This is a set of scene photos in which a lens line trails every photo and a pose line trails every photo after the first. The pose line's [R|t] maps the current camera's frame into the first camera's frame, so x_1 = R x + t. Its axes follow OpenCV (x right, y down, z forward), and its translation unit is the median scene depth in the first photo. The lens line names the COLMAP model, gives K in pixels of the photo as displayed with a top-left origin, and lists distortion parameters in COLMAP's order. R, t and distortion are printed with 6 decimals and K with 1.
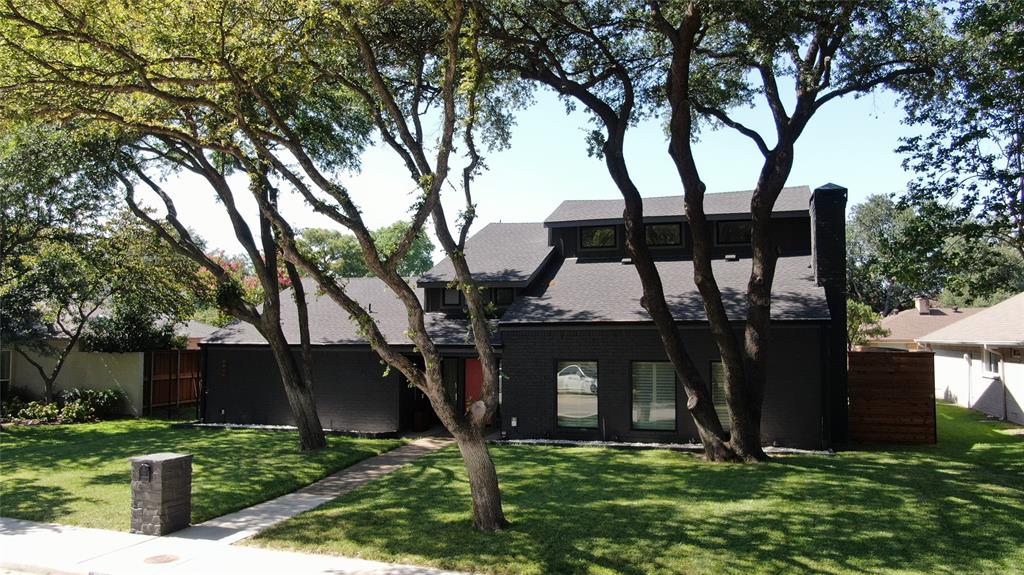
lens RADIAL K [[777.1, 0, 512.0], [0, 777.1, 287.5], [0, 0, 1]] dist [0.000214, 0.000406]
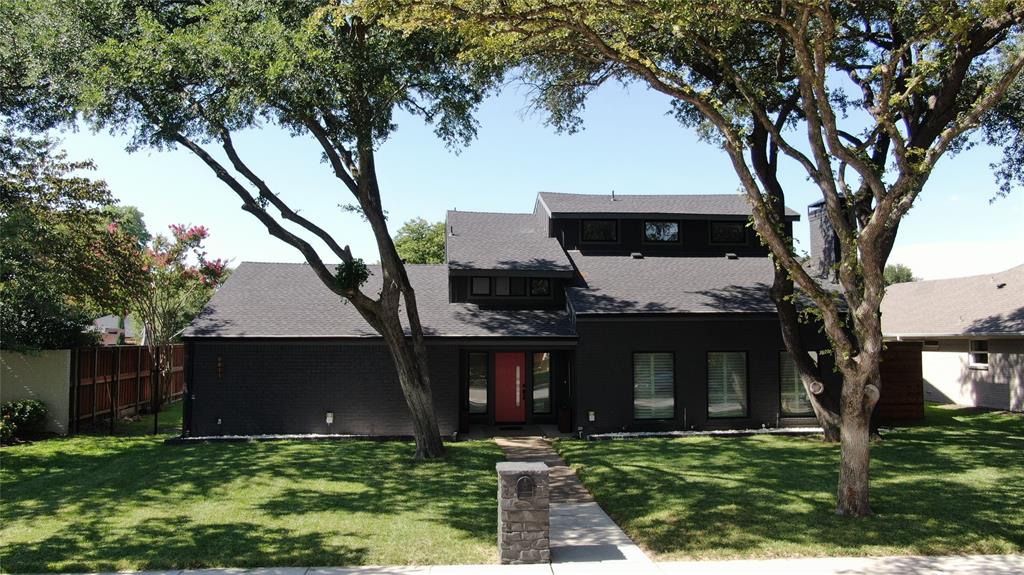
lens RADIAL K [[777.1, 0, 512.0], [0, 777.1, 287.5], [0, 0, 1]] dist [0.000214, 0.000406]
pose [[0.915389, 0.023749, 0.401869, -0.477591], [-0.023186, 0.999712, -0.006264, 0.021373], [-0.401902, -0.003584, 0.915676, 0.156578]]
